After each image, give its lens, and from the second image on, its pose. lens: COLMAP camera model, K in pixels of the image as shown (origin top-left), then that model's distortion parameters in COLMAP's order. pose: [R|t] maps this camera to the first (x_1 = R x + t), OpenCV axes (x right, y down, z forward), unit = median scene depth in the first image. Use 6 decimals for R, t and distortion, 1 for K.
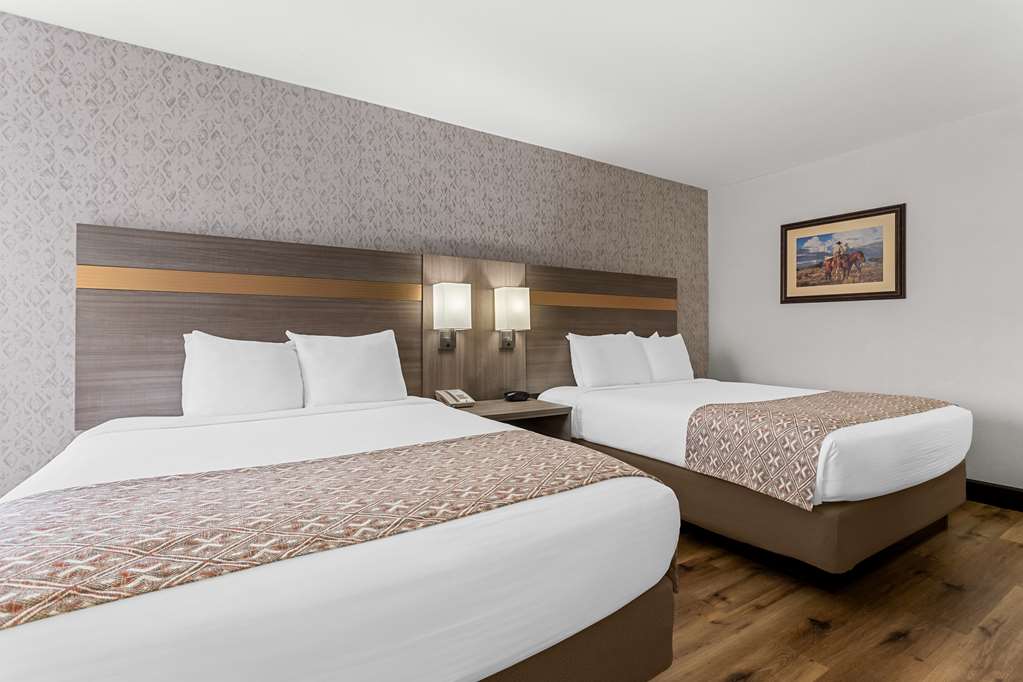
lens RADIAL K [[500.3, 0, 520.6], [0, 500.3, 313.4], [0, 0, 1]] dist [0.000024, 0.000447]
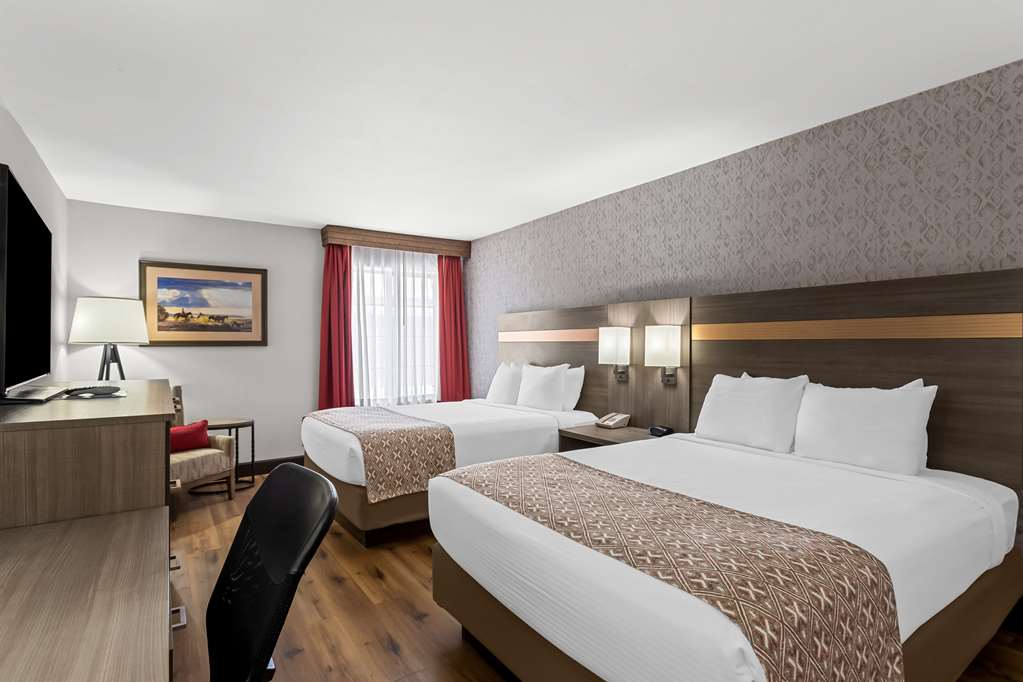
lens RADIAL K [[500.3, 0, 510.8], [0, 500.3, 345.0], [0, 0, 1]] dist [0.000024, 0.000447]
pose [[0.039079, -0.006158, -0.999217, 0.595896], [0.033752, 0.999419, -0.004840, -0.009454], [0.998666, -0.033536, 0.039264, 0.387800]]
